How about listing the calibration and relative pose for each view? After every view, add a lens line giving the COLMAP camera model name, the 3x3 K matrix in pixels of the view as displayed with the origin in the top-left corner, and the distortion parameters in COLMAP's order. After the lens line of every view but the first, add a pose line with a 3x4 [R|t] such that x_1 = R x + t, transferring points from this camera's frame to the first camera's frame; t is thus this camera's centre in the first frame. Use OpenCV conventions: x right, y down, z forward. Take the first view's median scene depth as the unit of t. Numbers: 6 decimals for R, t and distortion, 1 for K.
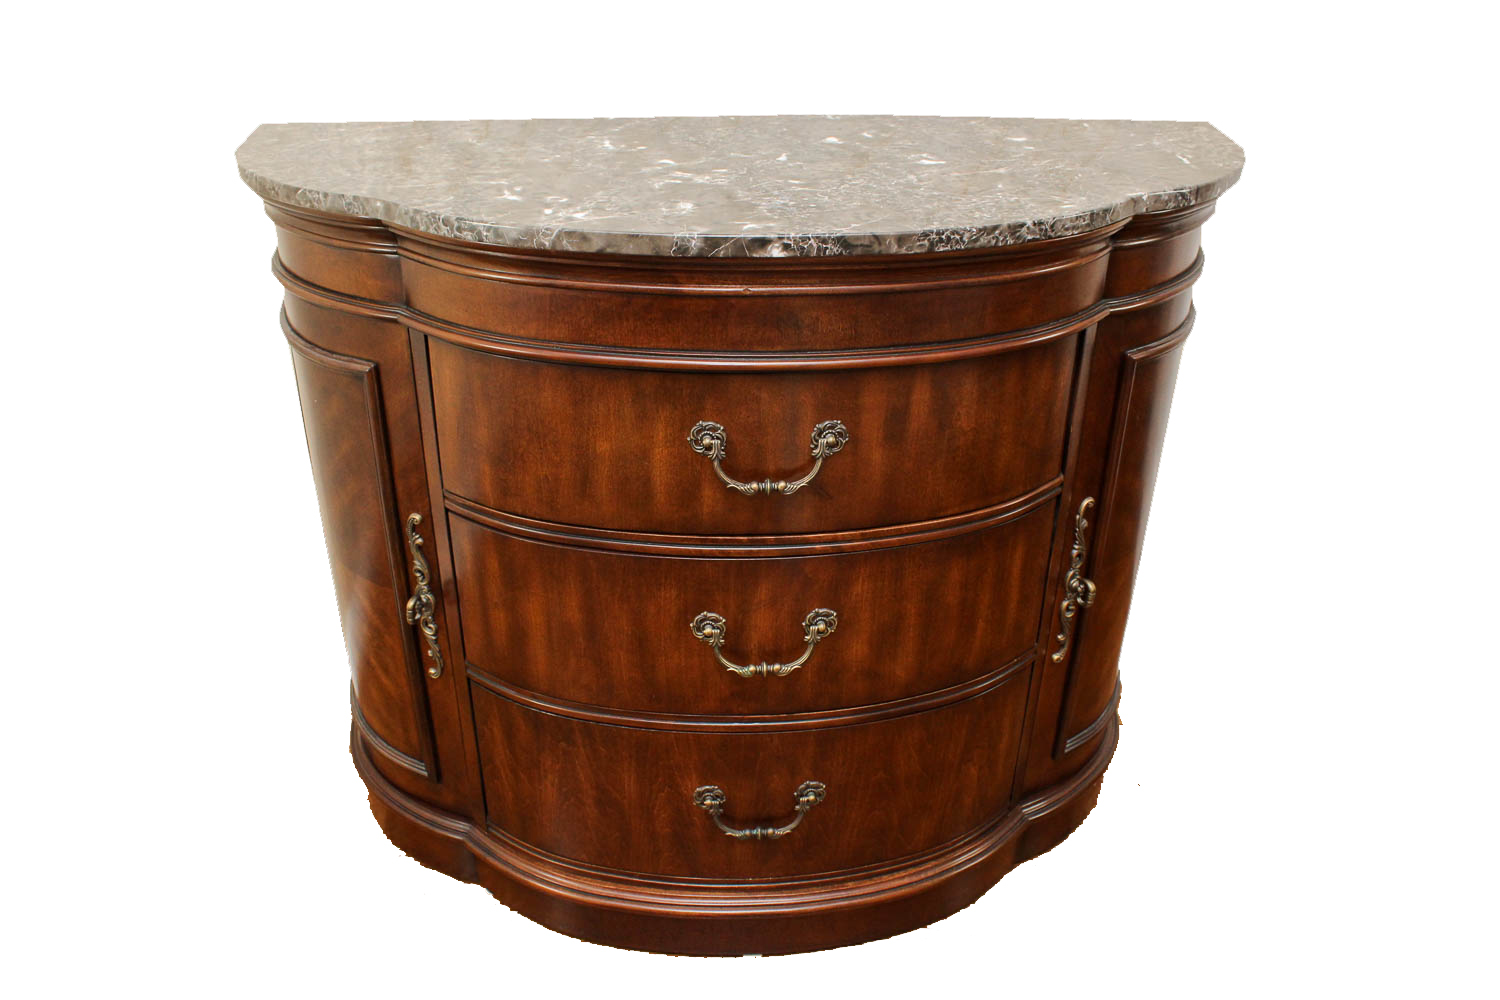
lens RADIAL K [[1221.1, 0, 750.1], [0, 1221.1, 494.2], [0, 0, 1]] dist [-0.146296, 0.106938]
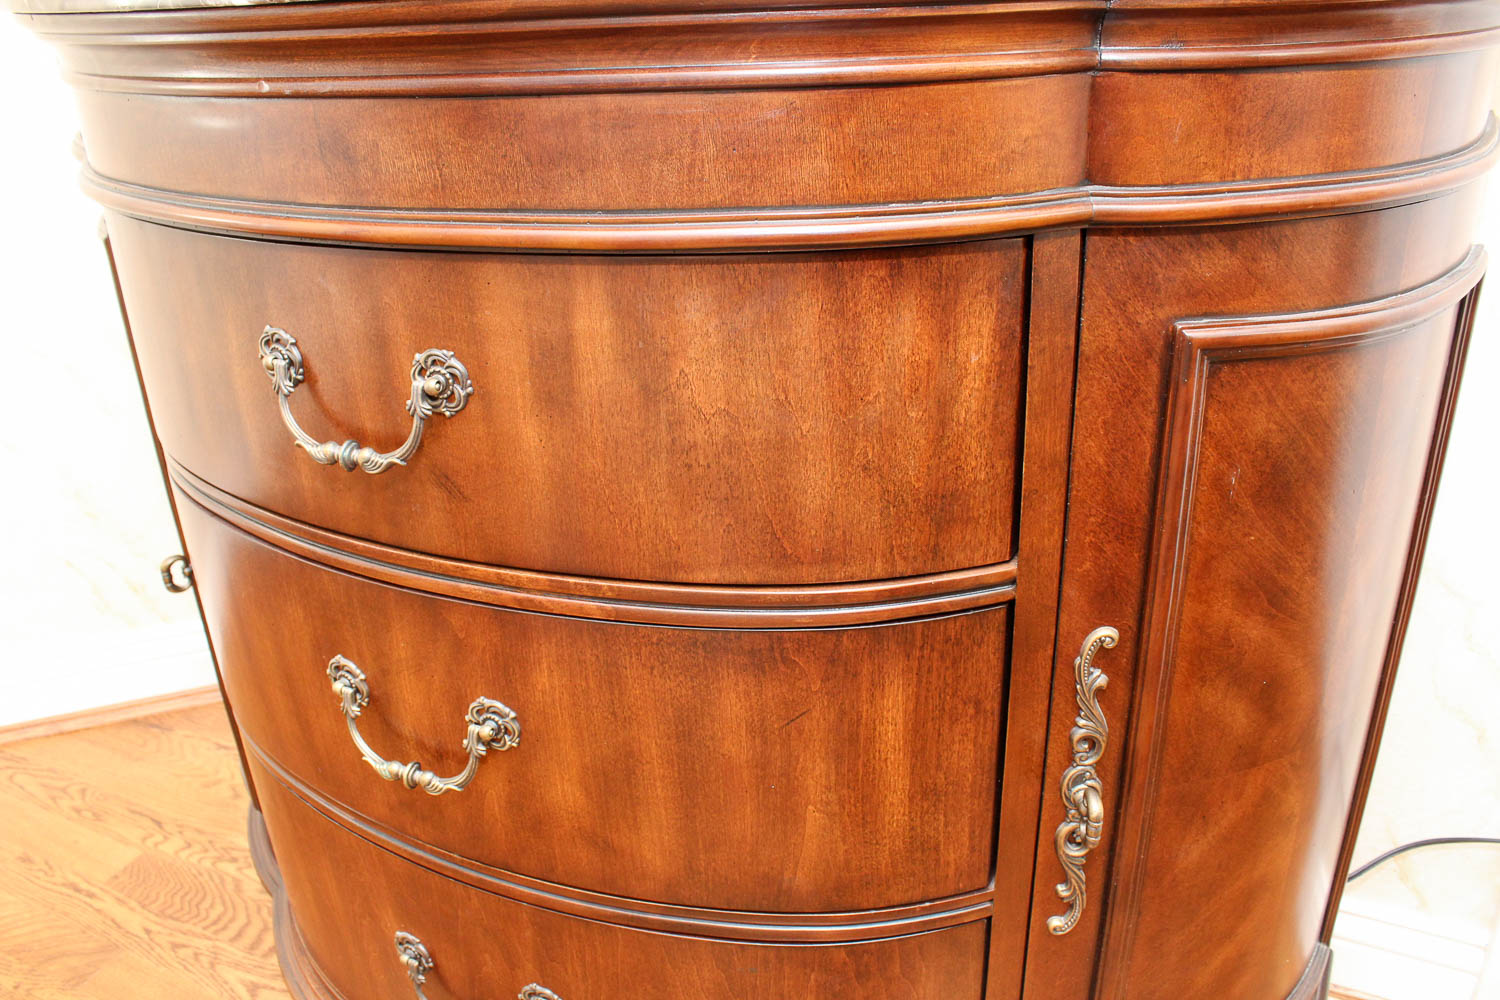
lens RADIAL K [[1221.1, 0, 745.2], [0, 1221.1, 503.2], [0, 0, 1]] dist [-0.146296, 0.106938]
pose [[0.861859, 0.170622, -0.477585, 0.415365], [-0.196622, 0.980469, -0.004545, -0.016509], [0.467481, 0.097821, 0.878574, 0.553052]]
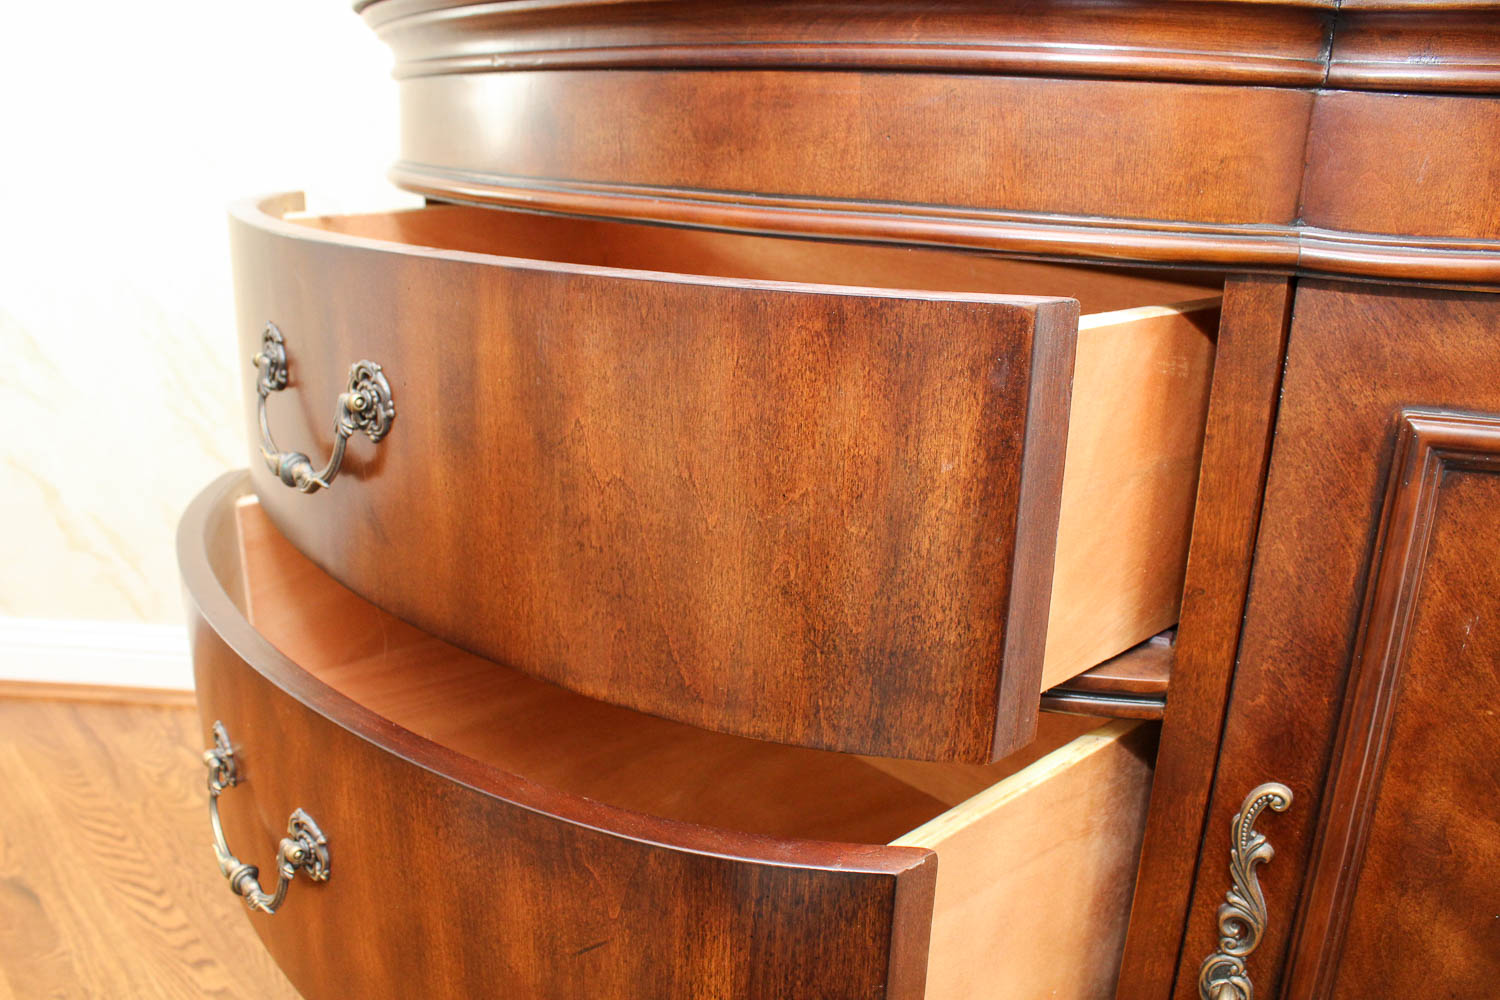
lens RADIAL K [[1221.1, 0, 741.4], [0, 1221.1, 498.5], [0, 0, 1]] dist [-0.146296, 0.106938]
pose [[0.615481, 0.243185, -0.749696, 0.482295], [-0.401325, 0.915357, -0.032555, 0.000637], [0.678323, 0.320908, 0.660981, 0.657120]]
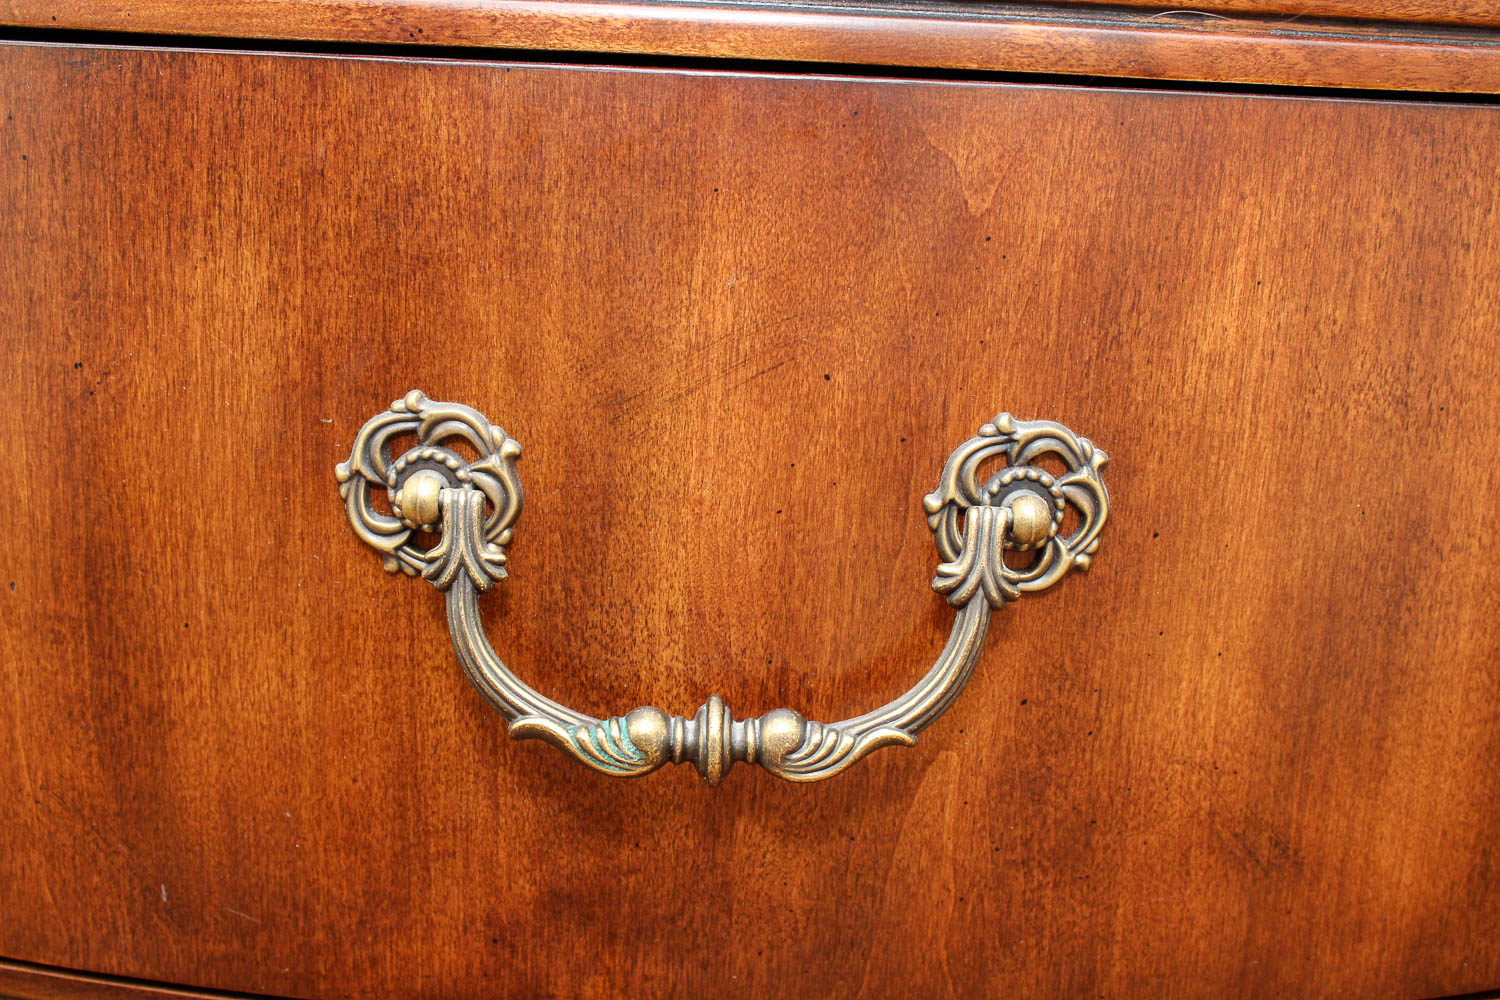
lens RADIAL K [[1725.6, 0, 746.0], [0, 1725.6, 498.1], [0, 0, 1]] dist [-0.034704, 0.000000]
pose [[0.997867, 0.043960, -0.048264, 0.028250], [-0.054859, 0.965410, -0.254901, 0.177166], [0.035389, 0.257005, 0.965762, 0.744065]]
